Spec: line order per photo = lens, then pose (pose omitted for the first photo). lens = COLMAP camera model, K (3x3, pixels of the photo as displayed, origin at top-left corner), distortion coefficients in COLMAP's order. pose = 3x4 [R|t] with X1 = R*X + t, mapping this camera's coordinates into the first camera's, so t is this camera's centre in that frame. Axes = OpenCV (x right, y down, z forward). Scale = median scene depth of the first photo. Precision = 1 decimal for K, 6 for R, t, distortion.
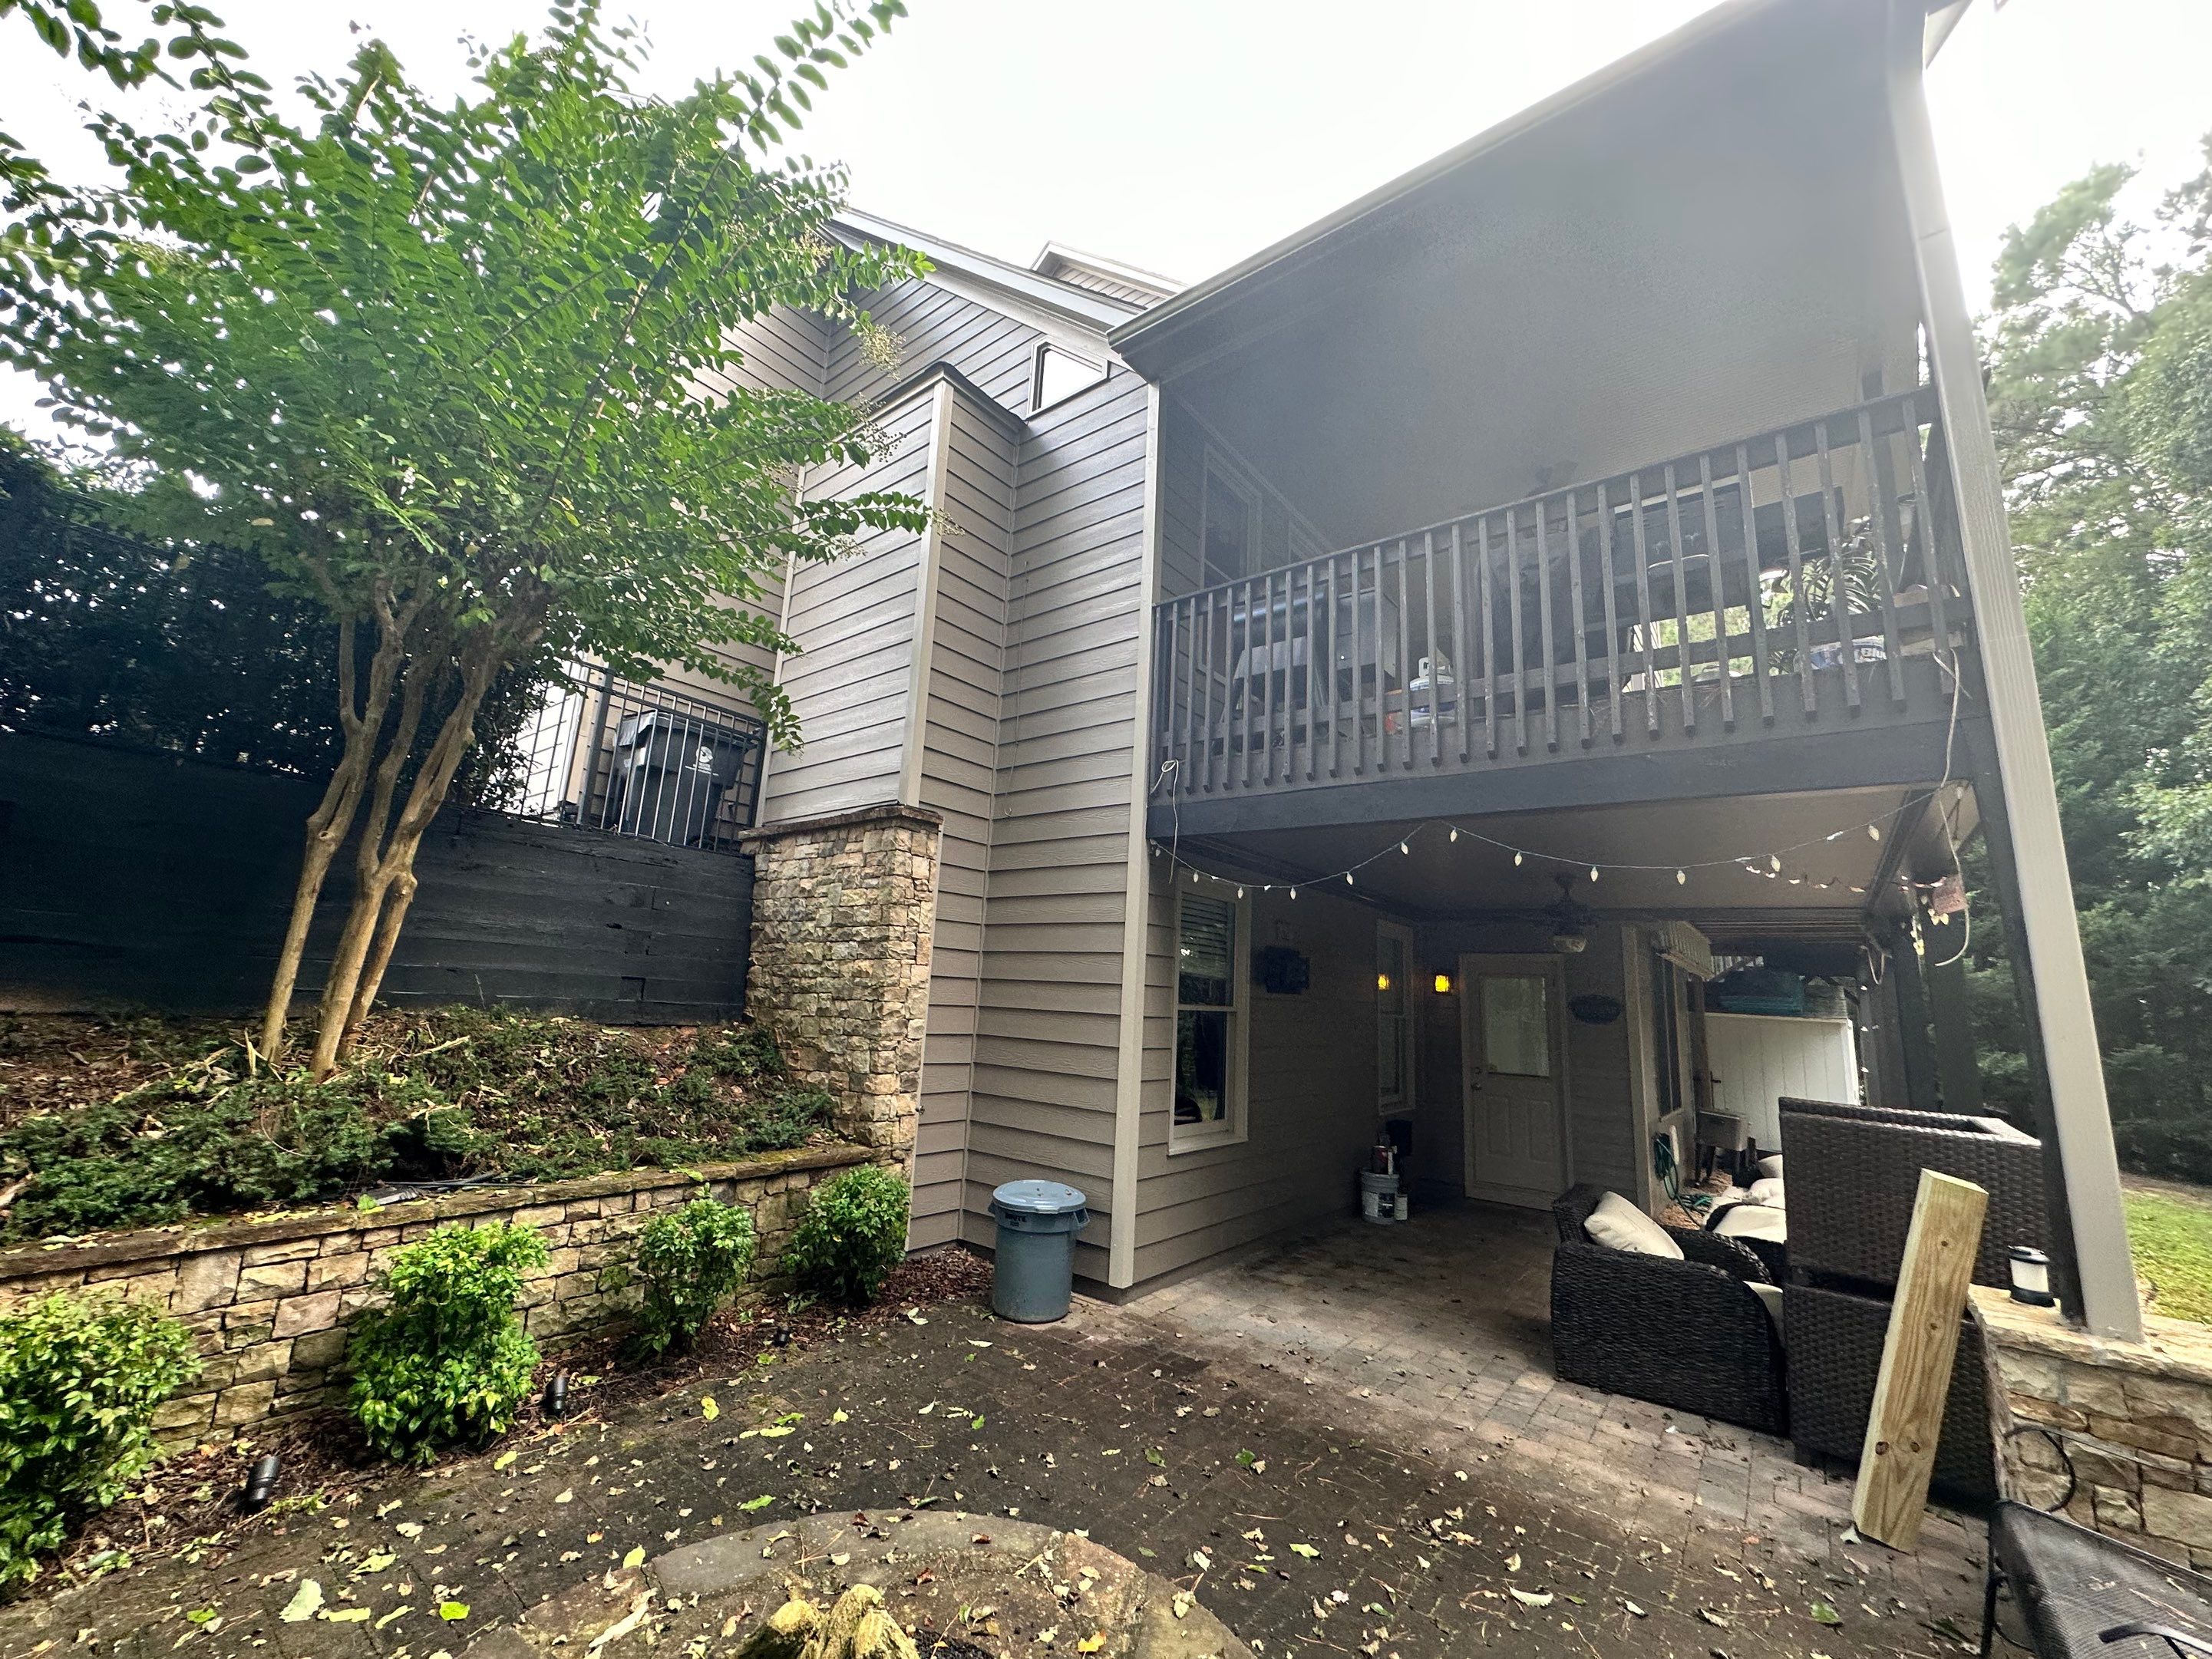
lens RADIAL K [[881.4, 0, 1105.3], [0, 881.4, 829.8], [0, 0, 1]] dist [-0.001569, 0.000677]
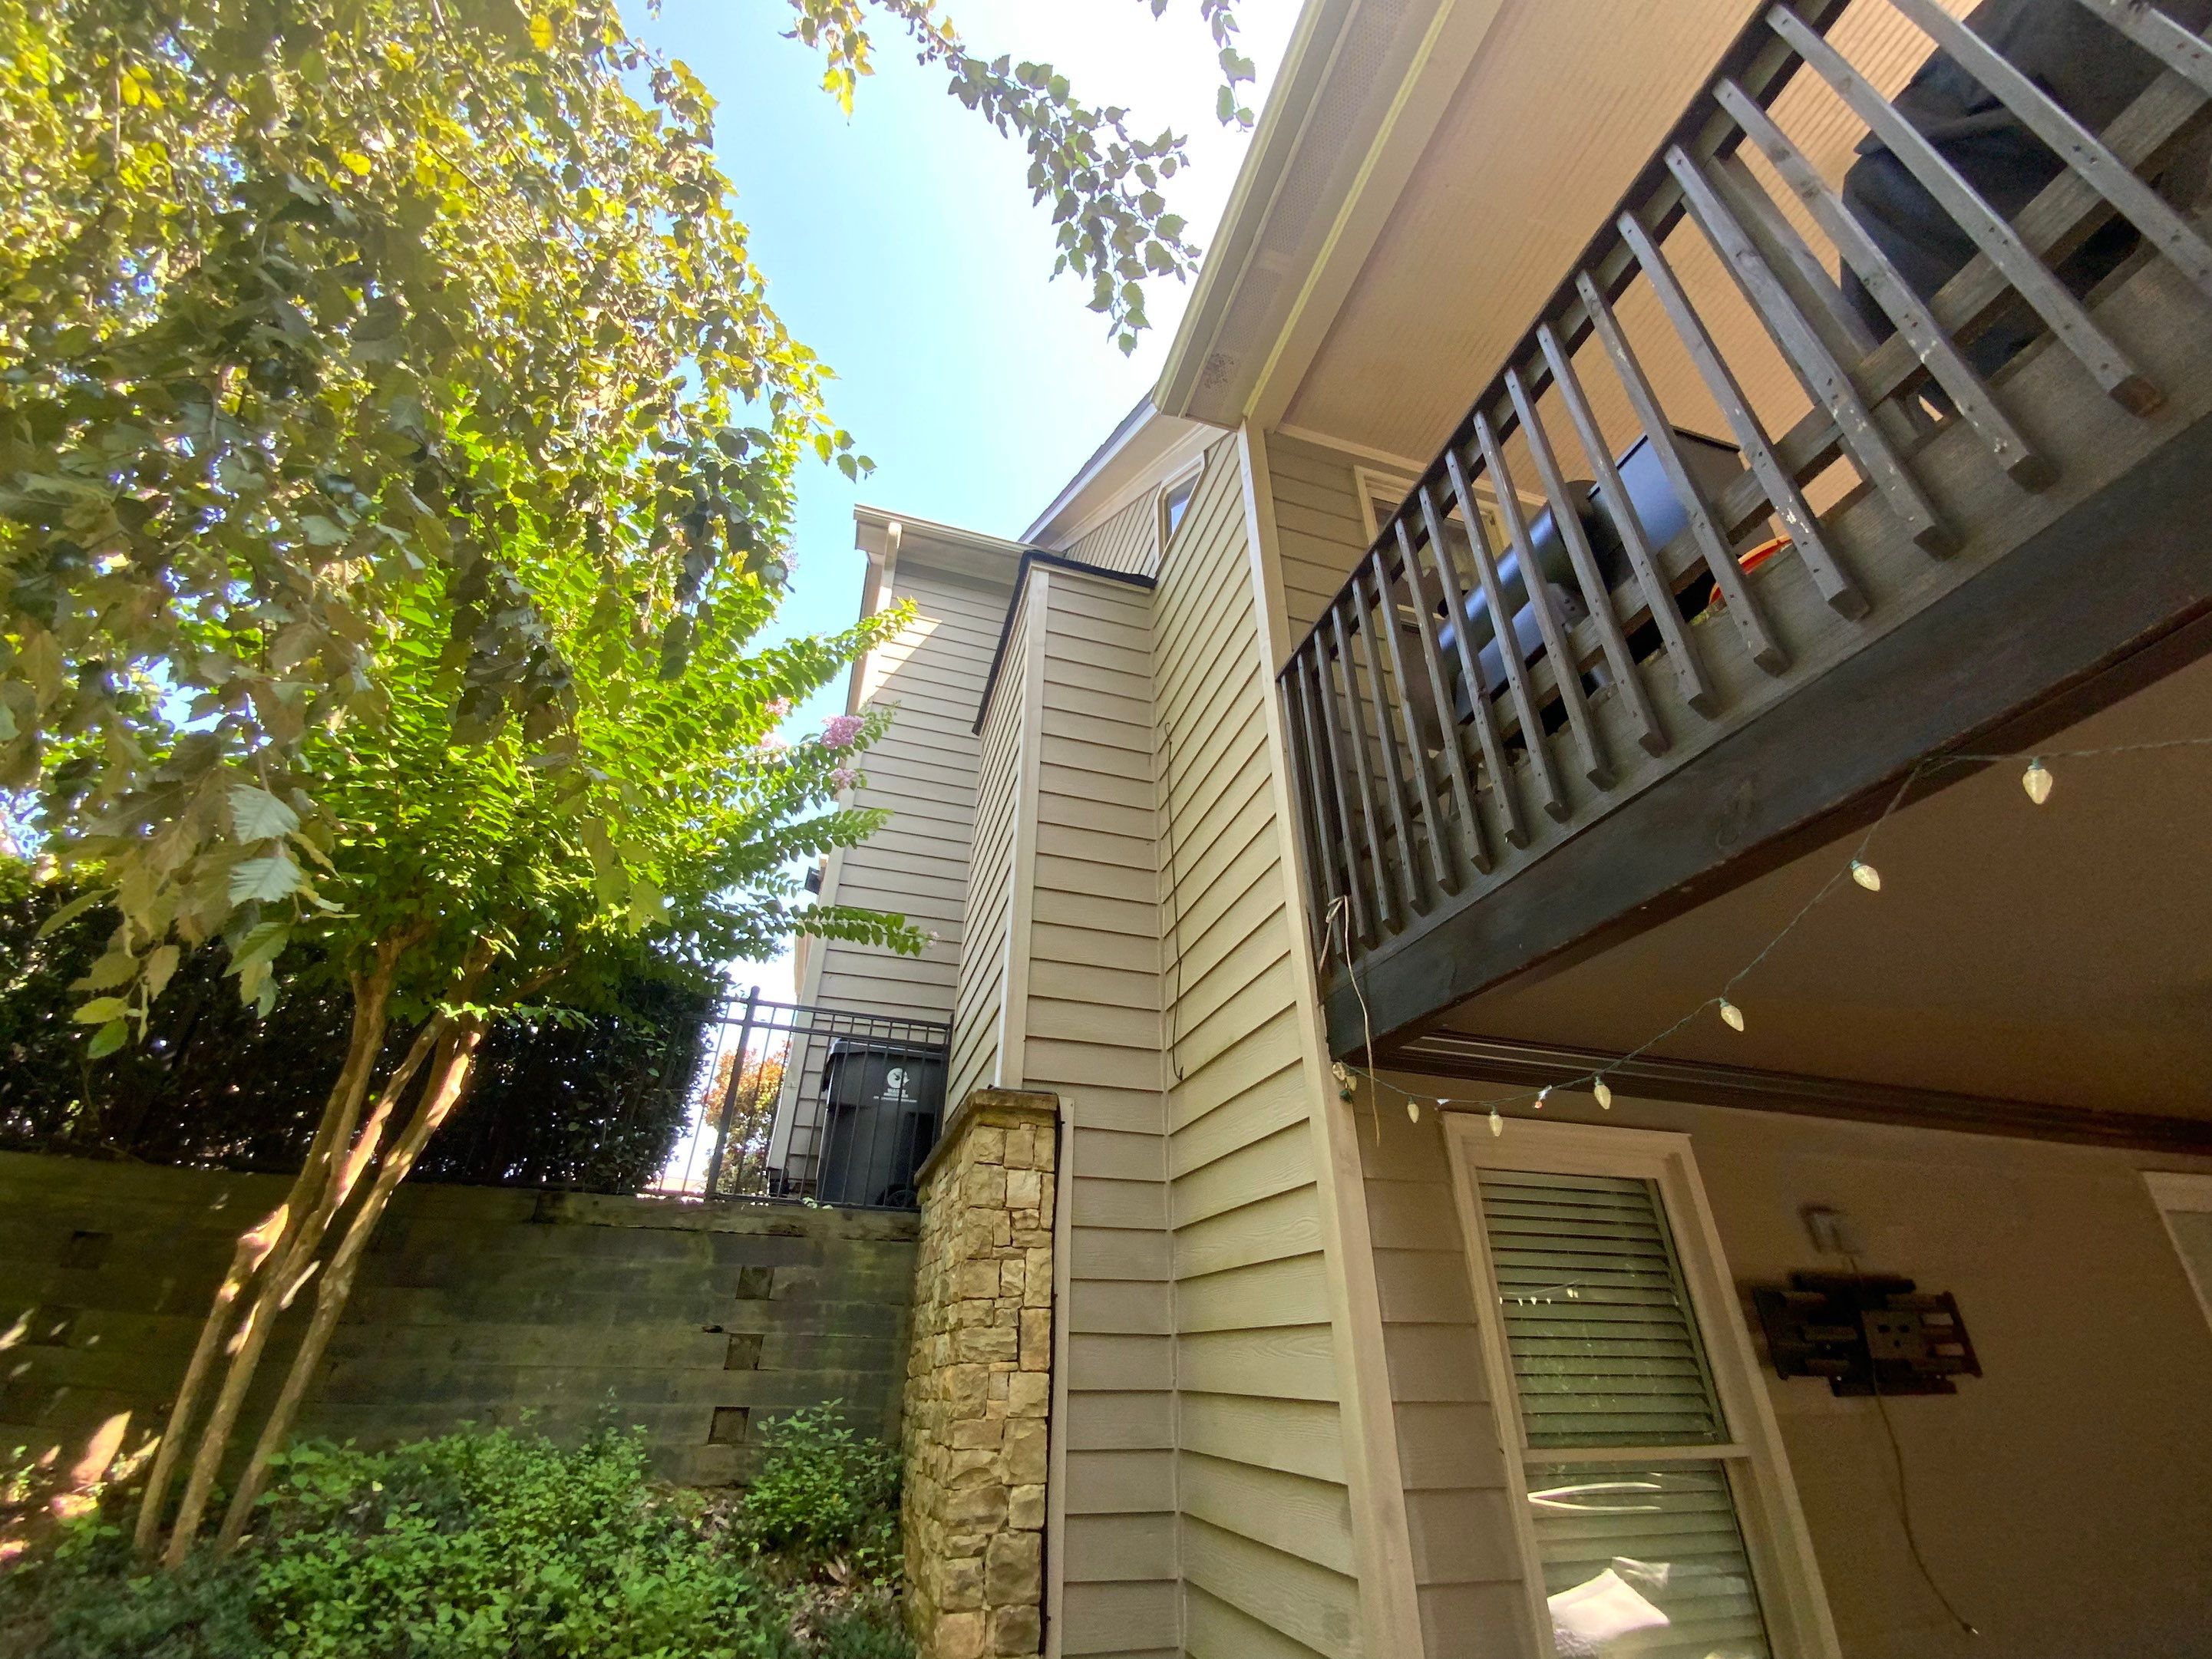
lens RADIAL K [[897.3, 0, 1105.1], [0, 897.3, 831.1], [0, 0, 1]] dist [0.017787, -0.016736]
pose [[0.824413, -0.325580, -0.462970, 0.217033], [0.142051, 0.910826, -0.387579, 0.069529], [0.547873, 0.253760, 0.797145, 0.479081]]
